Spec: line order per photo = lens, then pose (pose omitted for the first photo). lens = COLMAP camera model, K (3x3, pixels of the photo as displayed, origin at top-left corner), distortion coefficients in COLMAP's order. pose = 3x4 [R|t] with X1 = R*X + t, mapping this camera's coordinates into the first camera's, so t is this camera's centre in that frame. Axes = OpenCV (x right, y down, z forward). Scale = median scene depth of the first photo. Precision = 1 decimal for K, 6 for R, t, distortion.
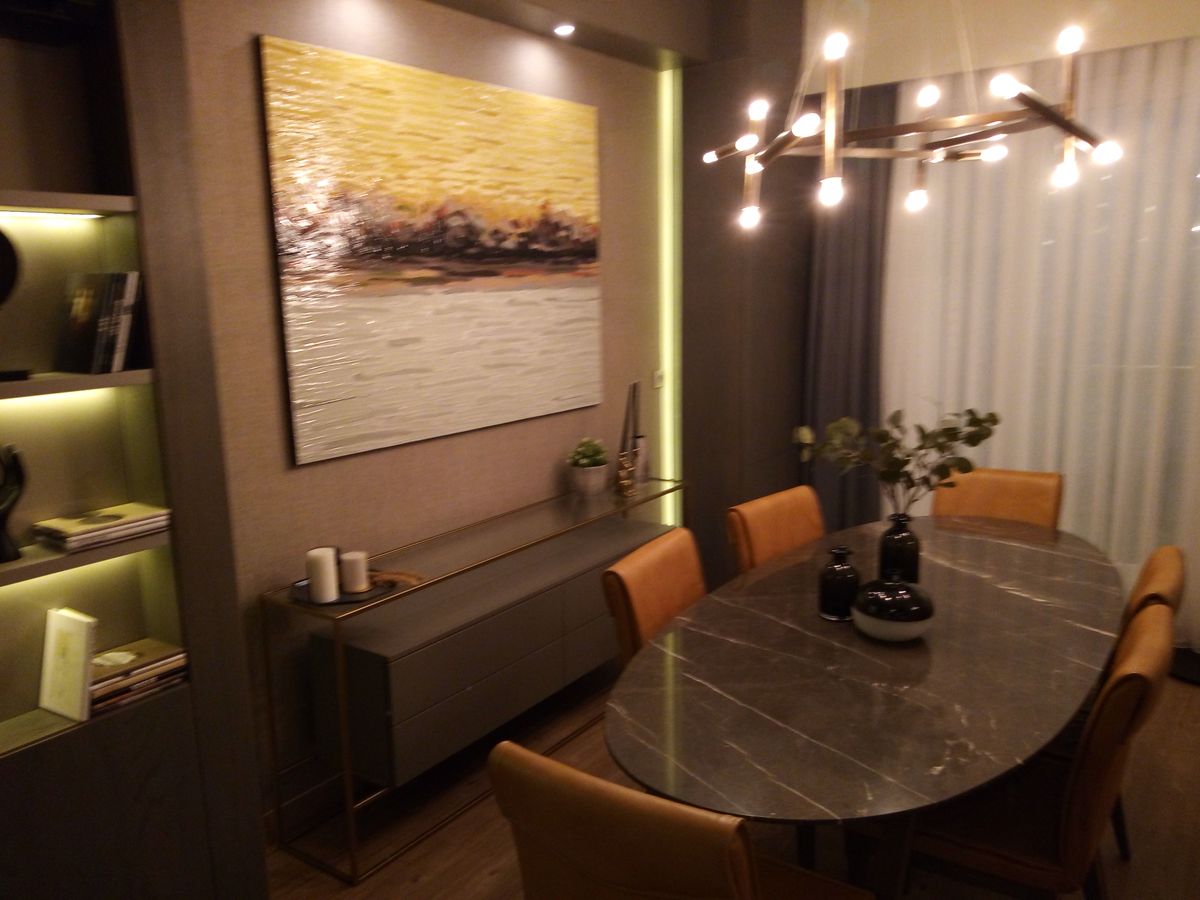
lens RADIAL K [[967.6, 0, 601.9], [0, 967.6, 467.8], [0, 0, 1]] dist [0.063505, -0.000774]
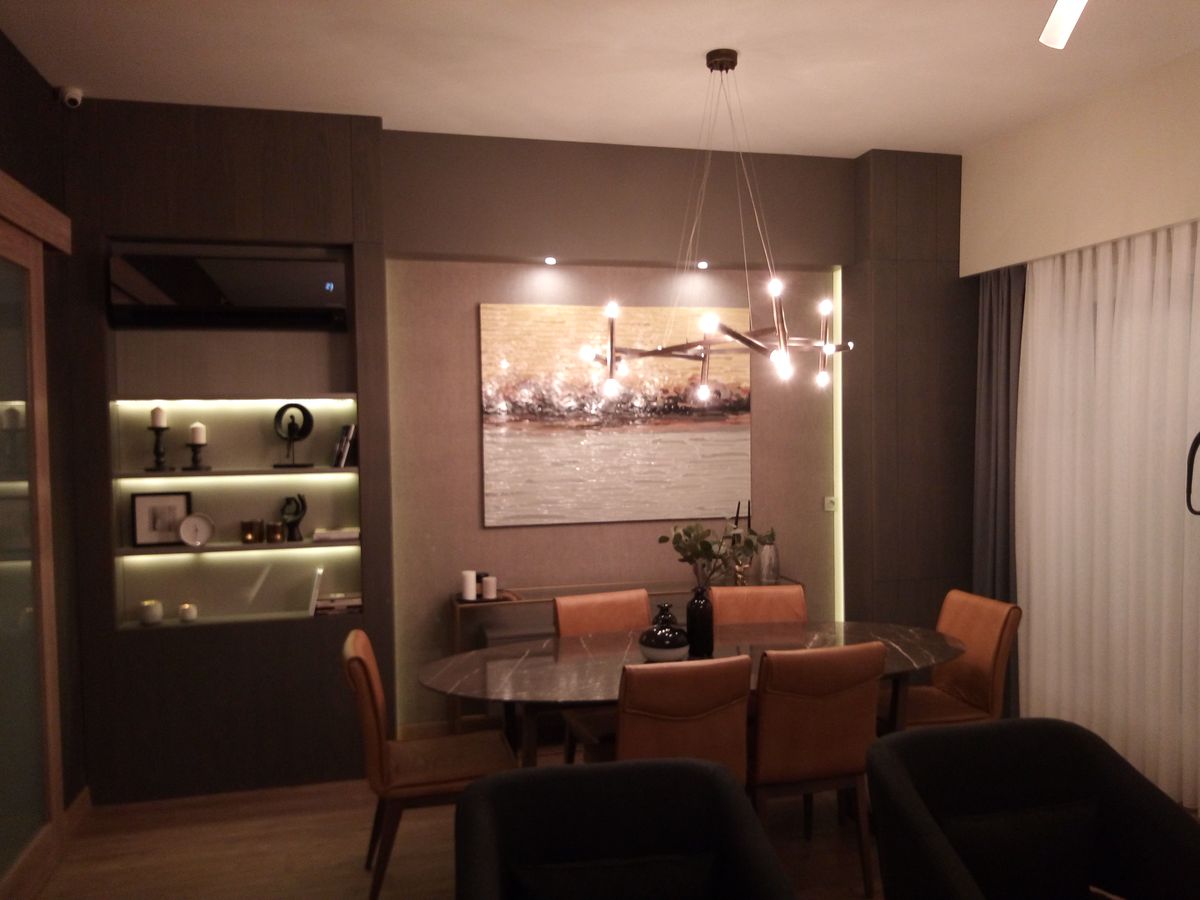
lens RADIAL K [[967.6, 0, 601.9], [0, 967.6, 467.8], [0, 0, 1]] dist [0.063505, -0.000774]
pose [[0.750523, 0.046781, -0.659187, 1.031667], [-0.132549, 0.987877, -0.080807, 0.005494], [0.647415, 0.148023, 0.747625, -0.220867]]
